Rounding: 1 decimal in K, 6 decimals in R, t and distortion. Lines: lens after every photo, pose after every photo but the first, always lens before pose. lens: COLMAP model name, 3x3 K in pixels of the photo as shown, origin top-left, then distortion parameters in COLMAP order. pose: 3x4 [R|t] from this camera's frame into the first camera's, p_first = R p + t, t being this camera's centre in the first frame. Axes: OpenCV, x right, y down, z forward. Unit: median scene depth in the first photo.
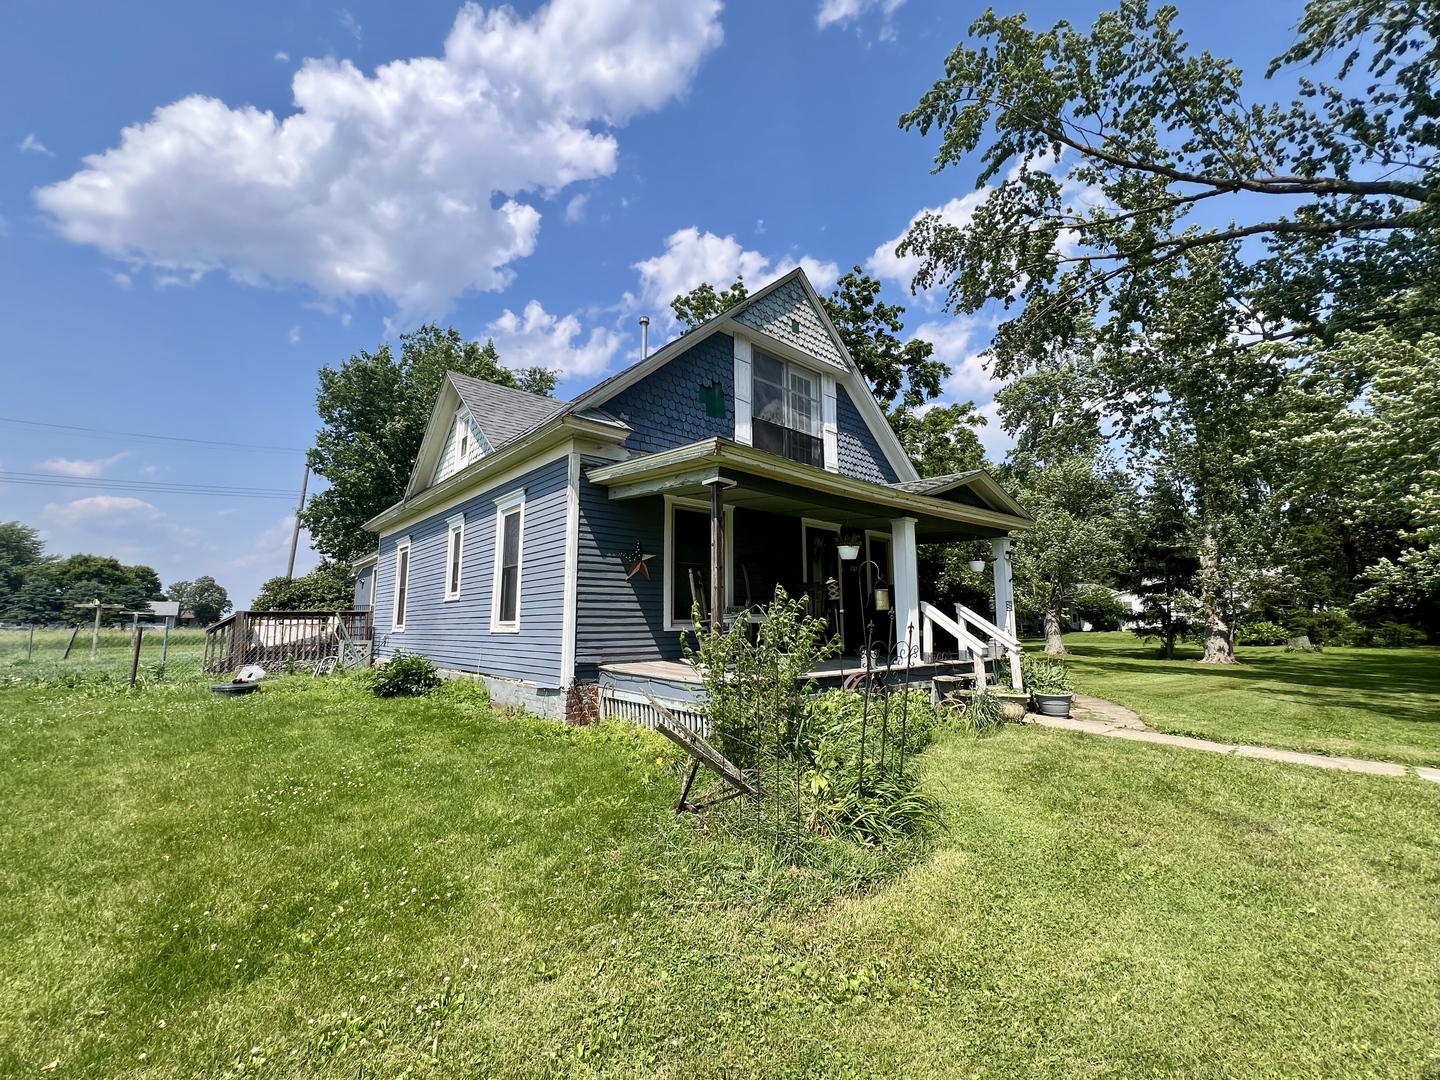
lens RADIAL K [[595.5, 0, 712.1], [0, 595.5, 569.1], [0, 0, 1]] dist [-0.001327, 0.000005]
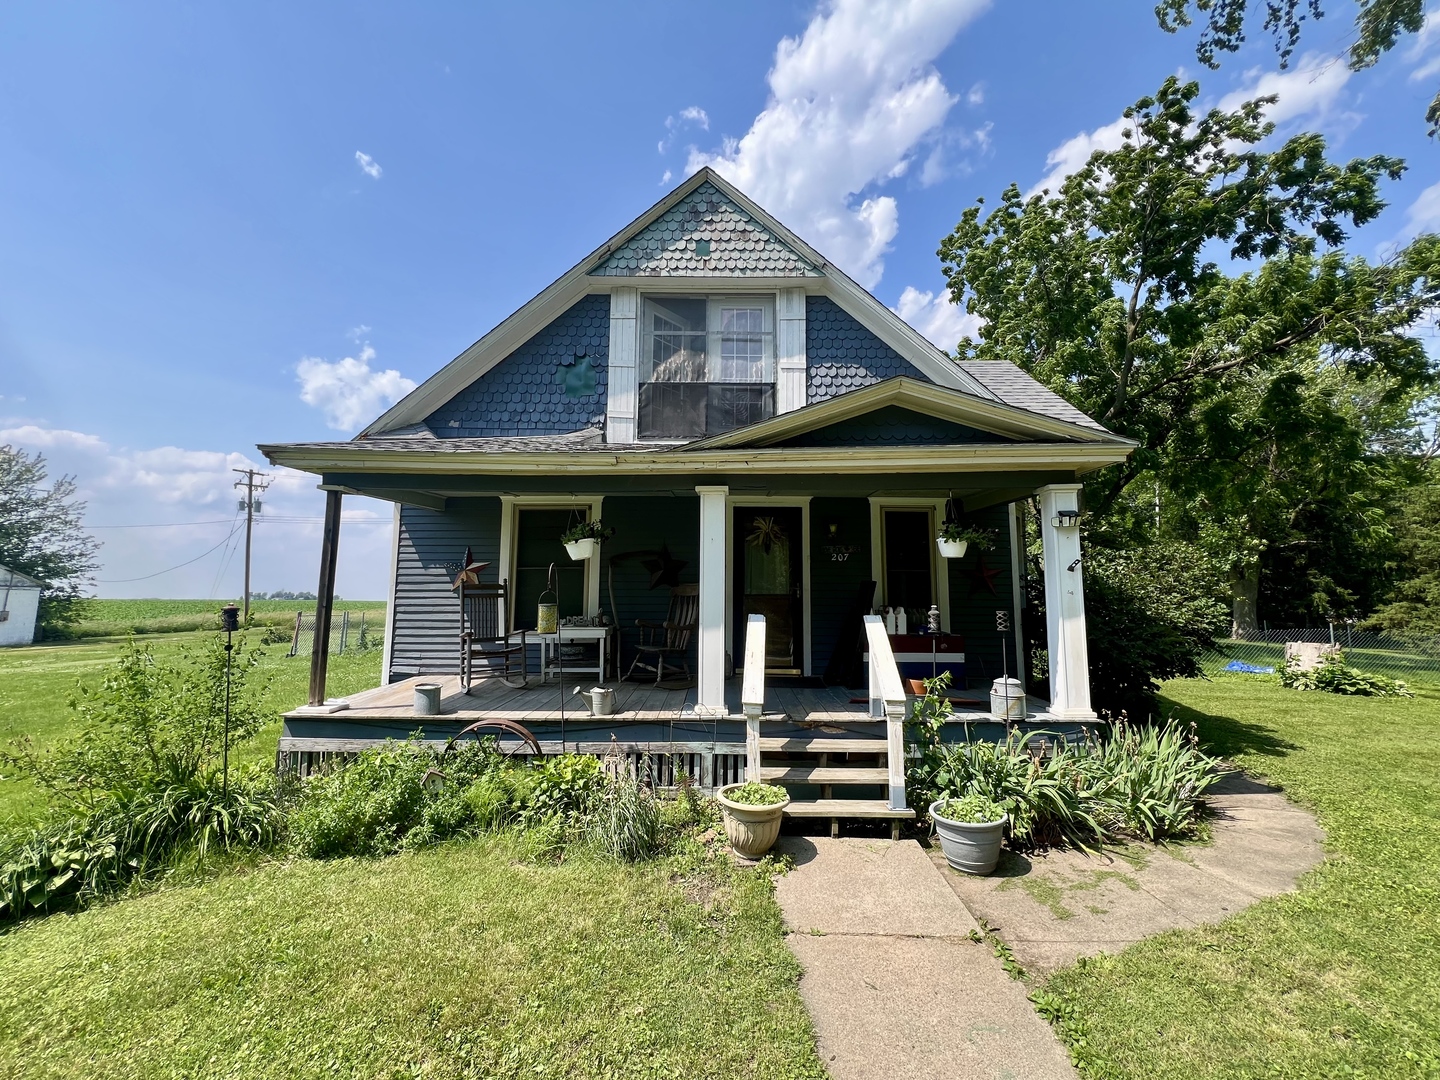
lens RADIAL K [[568.5, 0, 714.6], [0, 568.5, 564.6], [0, 0, 1]] dist [-0.001144, 0.000042]
pose [[0.748273, -0.042638, -0.662019, 0.604272], [0.055008, 0.998484, -0.002133, 0.001291], [0.661106, -0.034821, 0.749484, 0.439926]]
